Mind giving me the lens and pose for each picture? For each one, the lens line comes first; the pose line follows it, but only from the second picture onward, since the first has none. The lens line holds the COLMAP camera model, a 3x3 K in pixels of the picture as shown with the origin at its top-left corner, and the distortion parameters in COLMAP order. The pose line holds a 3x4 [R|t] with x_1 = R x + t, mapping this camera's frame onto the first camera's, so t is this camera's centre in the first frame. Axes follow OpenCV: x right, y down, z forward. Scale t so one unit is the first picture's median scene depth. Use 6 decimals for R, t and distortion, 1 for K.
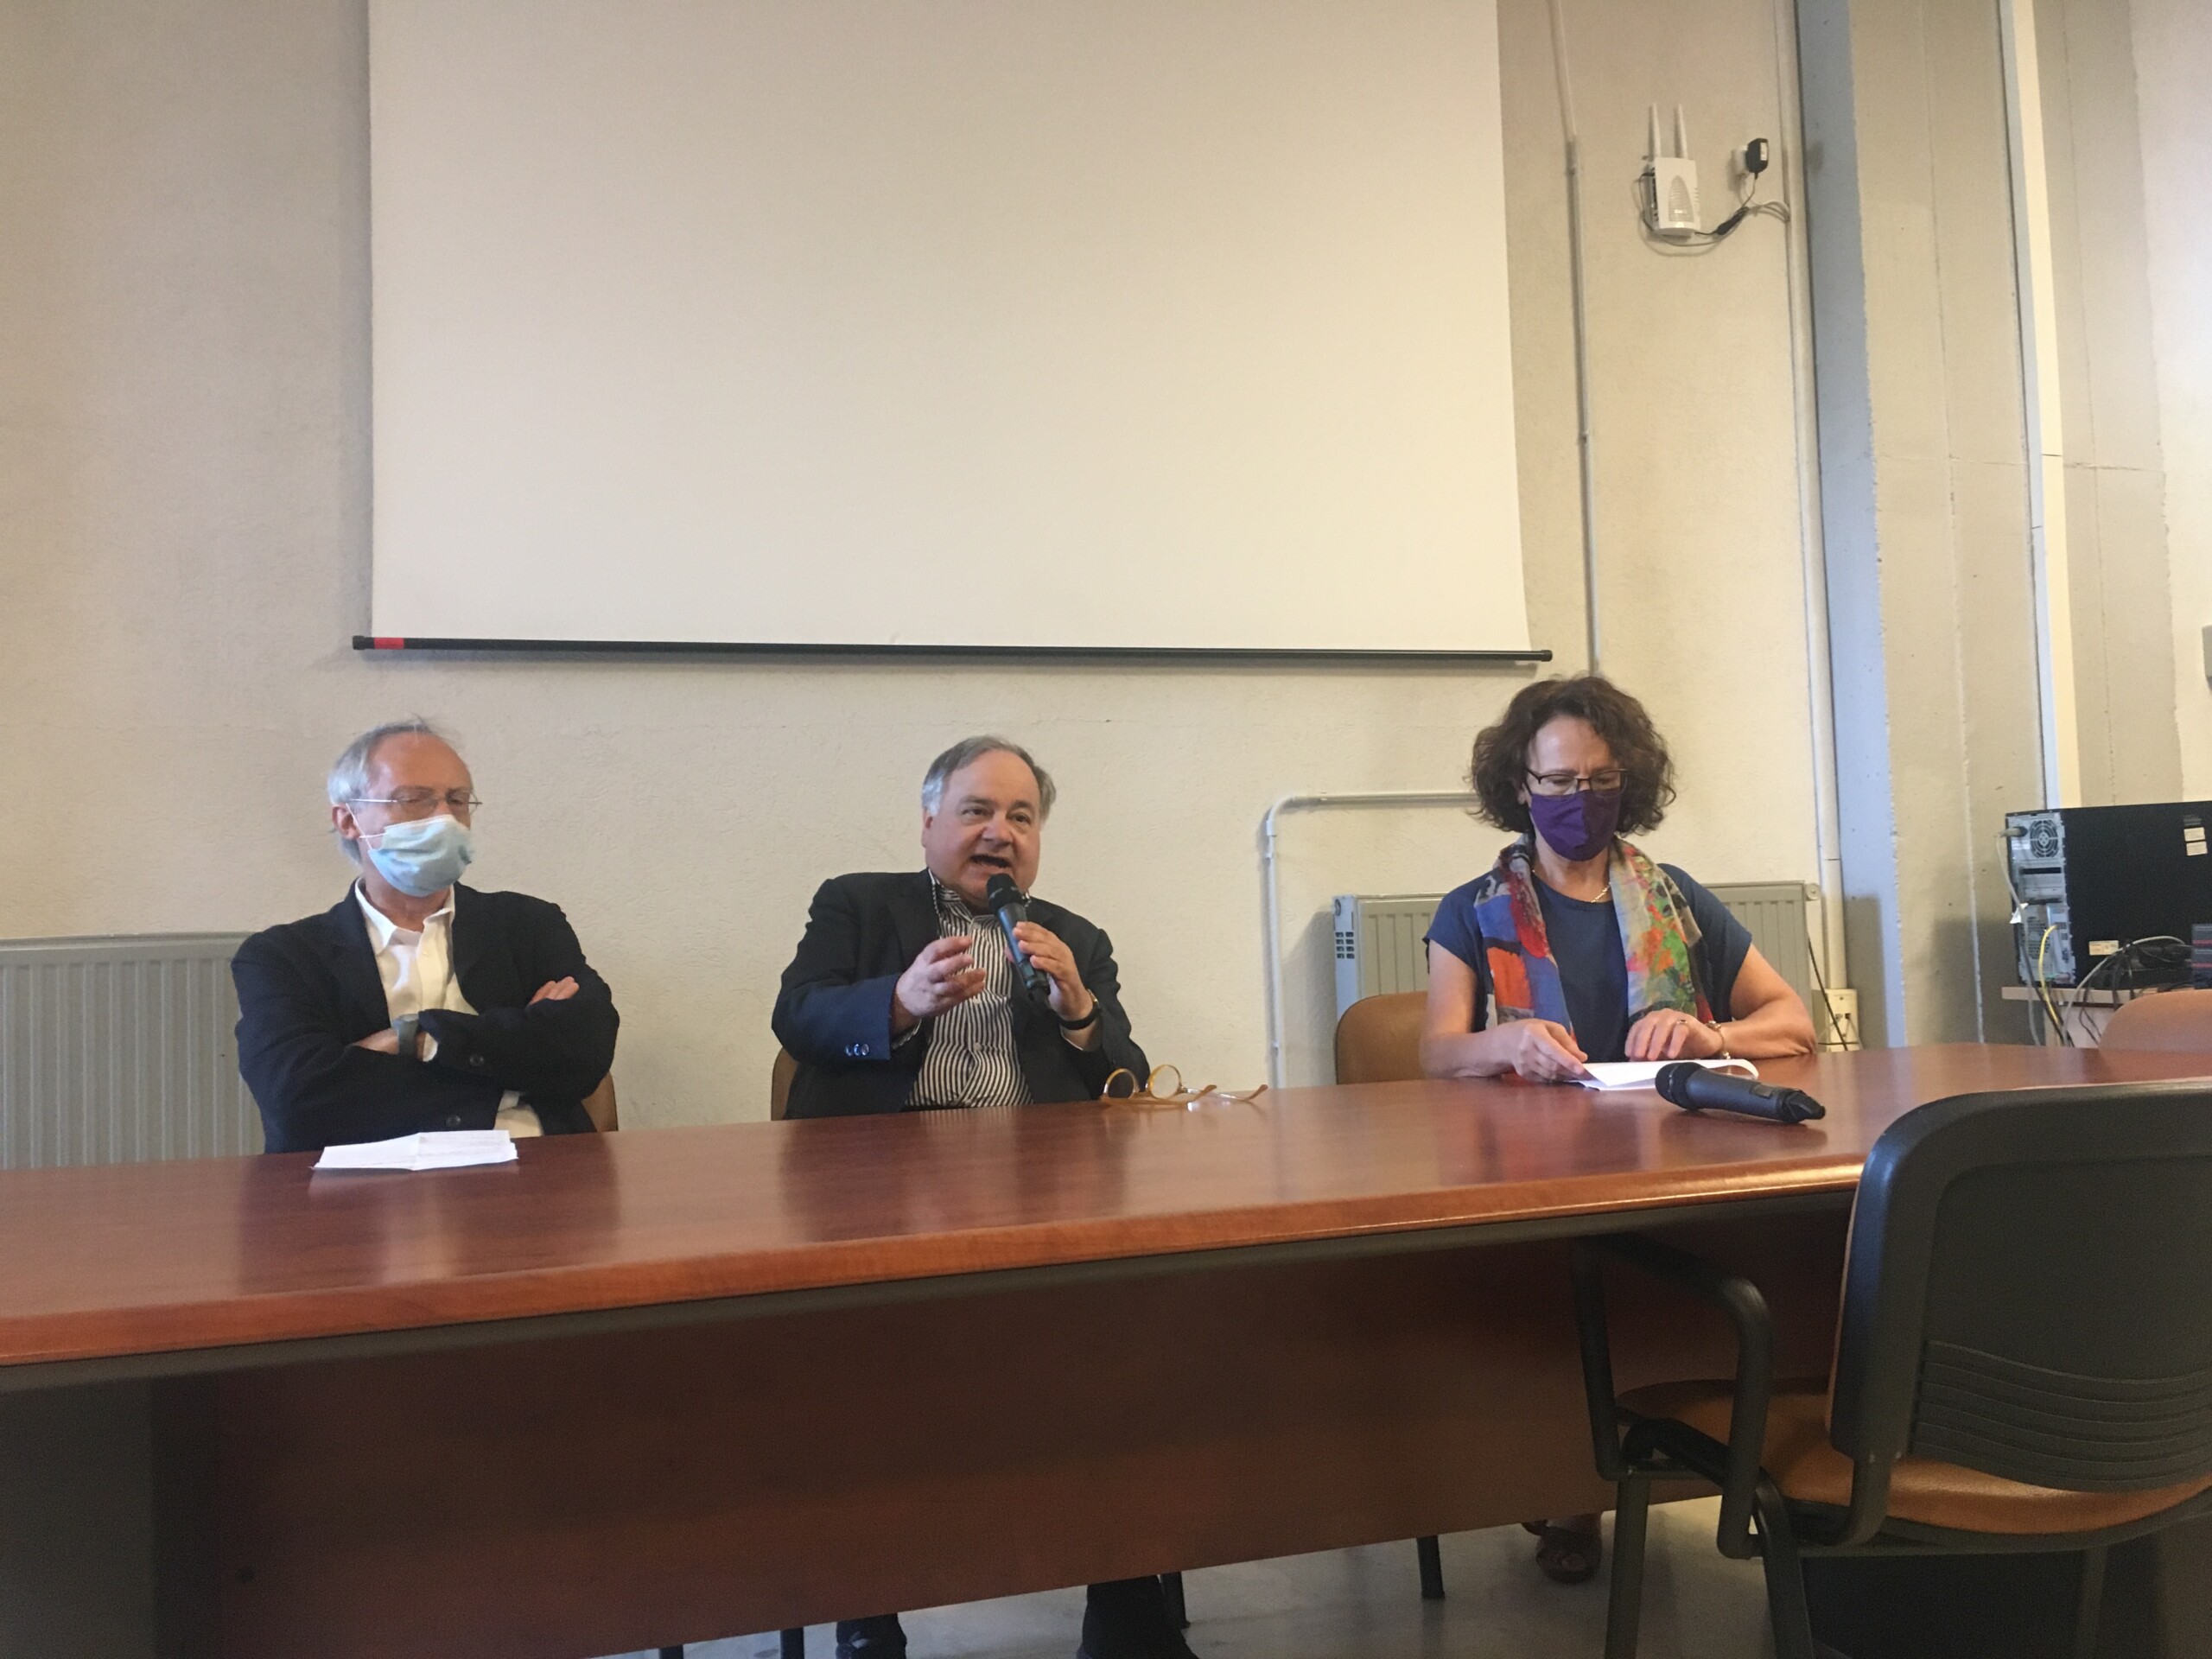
lens RADIAL K [[1889.5, 0, 1106.0], [0, 1889.5, 829.5], [0, 0, 1]] dist [0.043012, -0.005255]
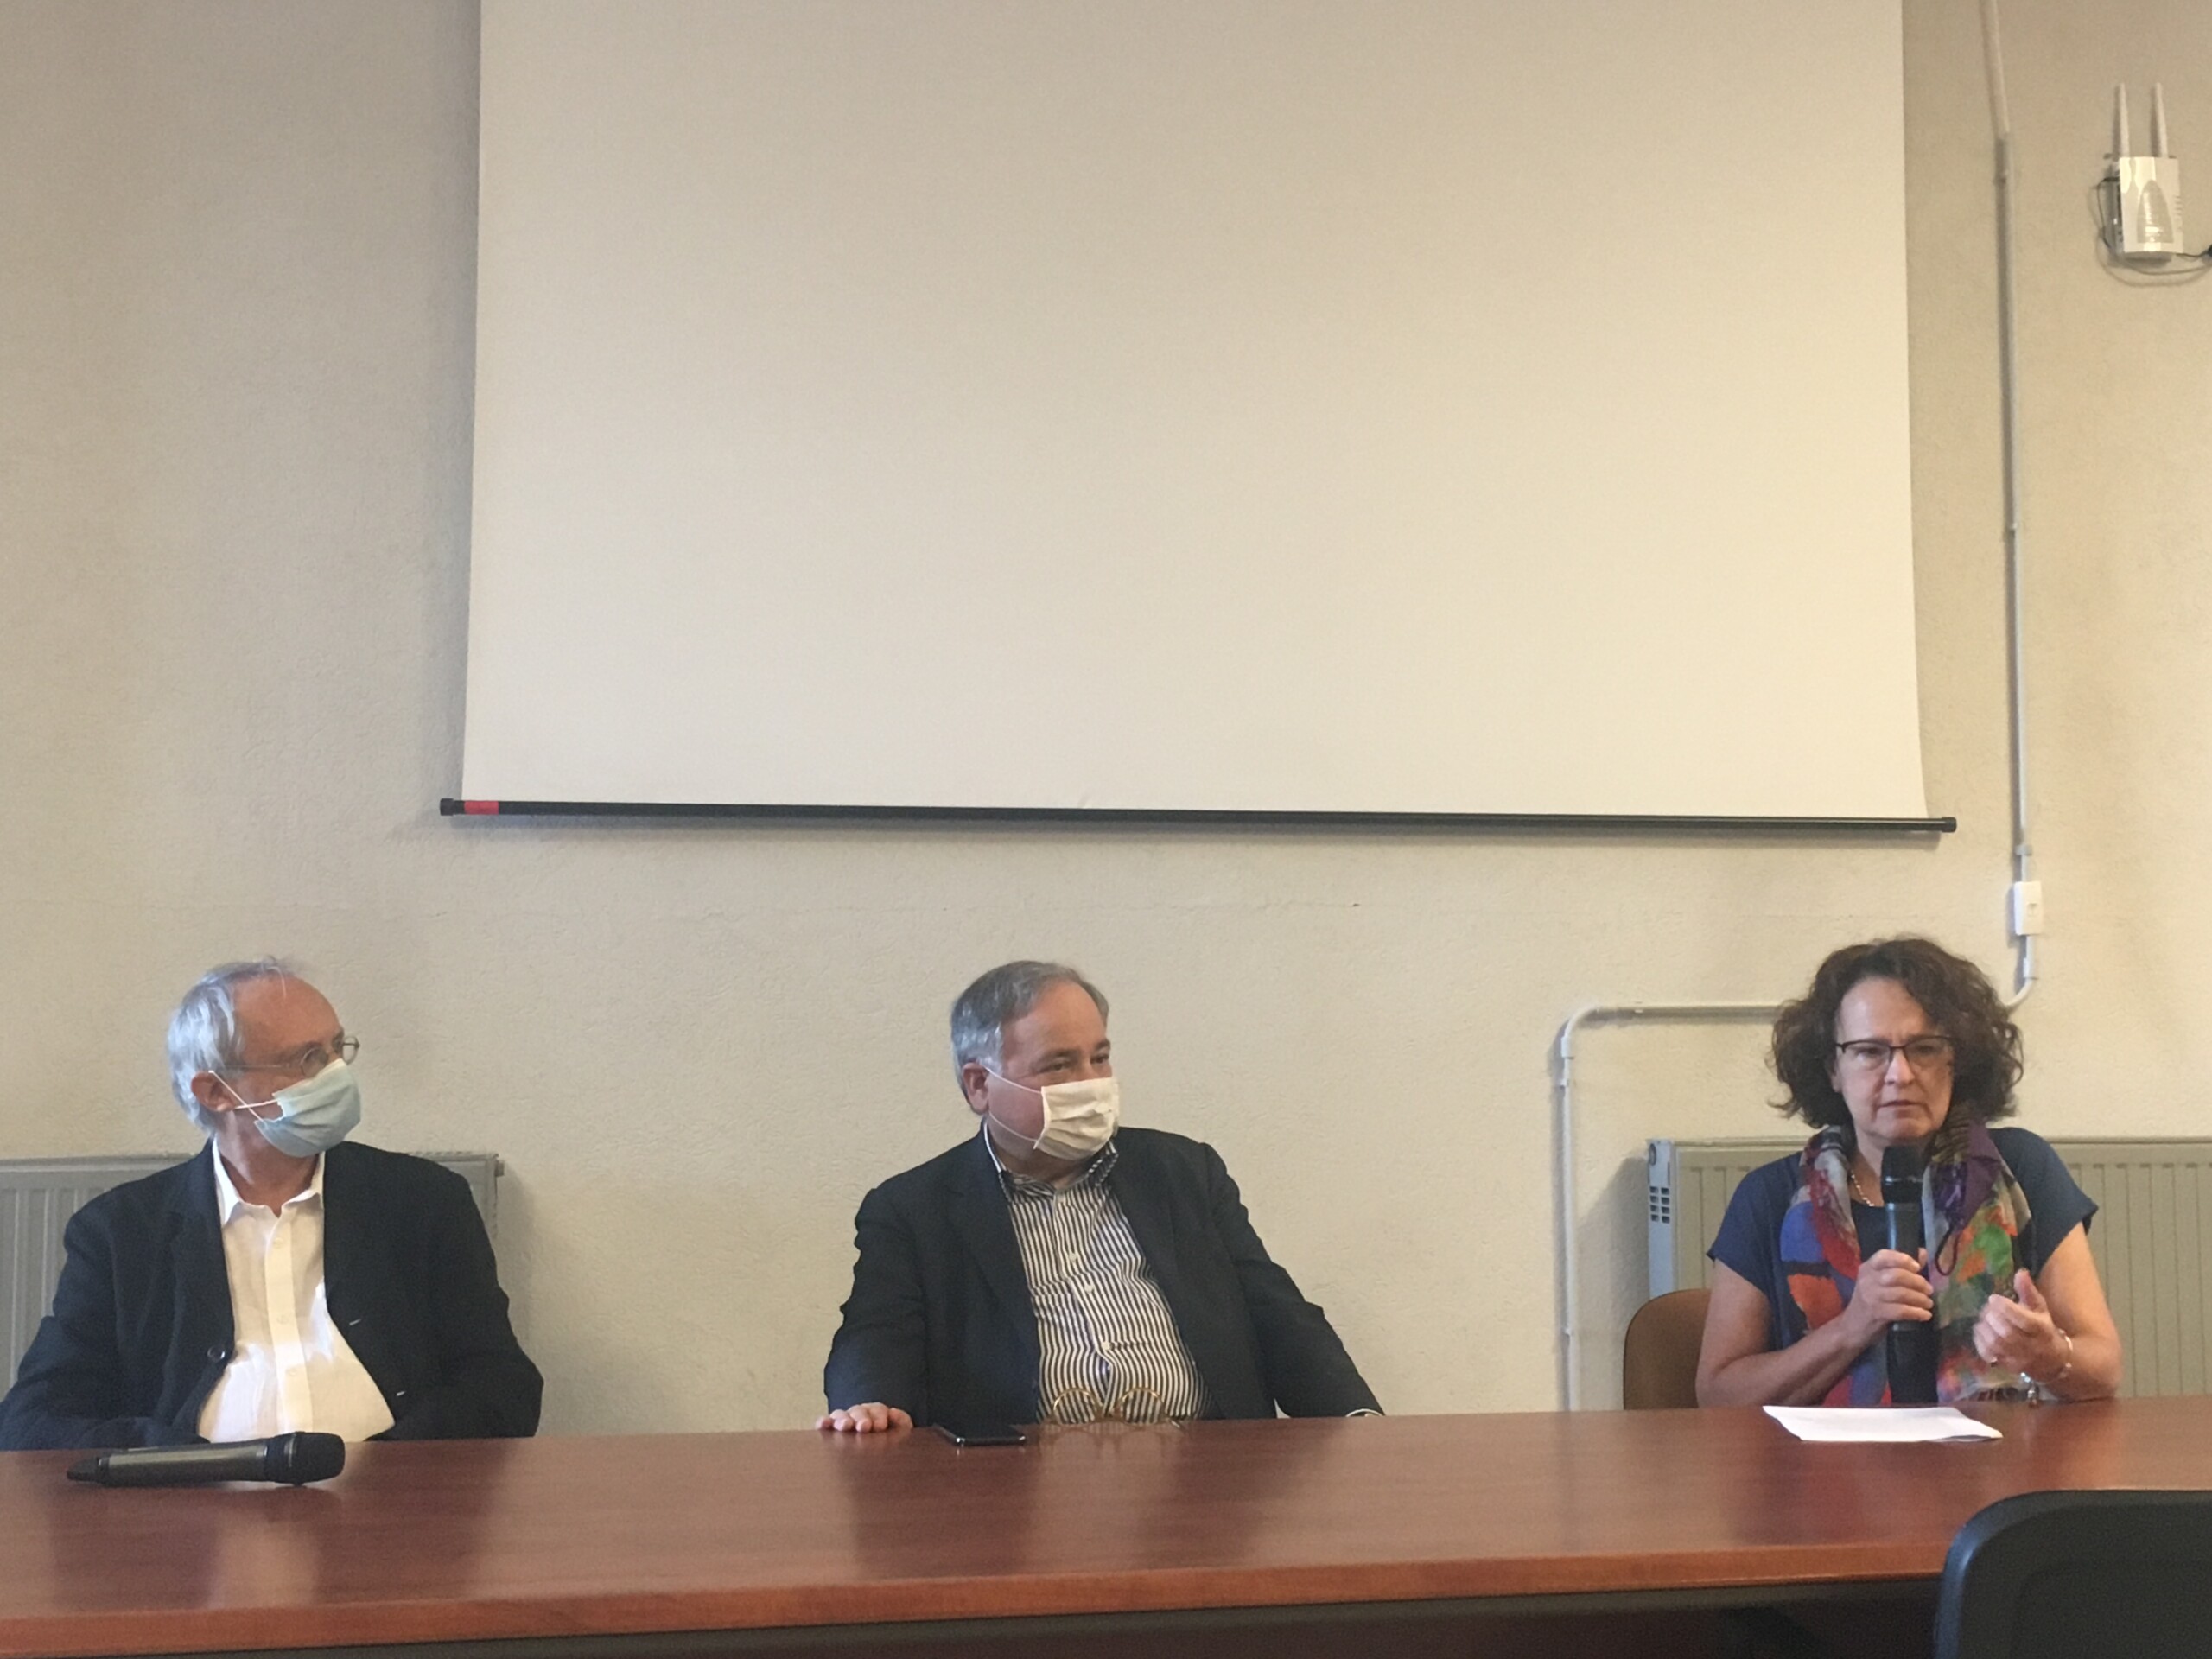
lens RADIAL K [[2985.0, 0, 1106.0], [0, 2985.0, 829.5], [0, 0, 1]] dist [0.025363, 0.125262]
pose [[0.991492, 0.022157, -0.128266, 0.055406], [-0.025007, 0.999474, -0.020648, -0.059531], [0.127741, 0.023679, 0.991525, -0.231928]]
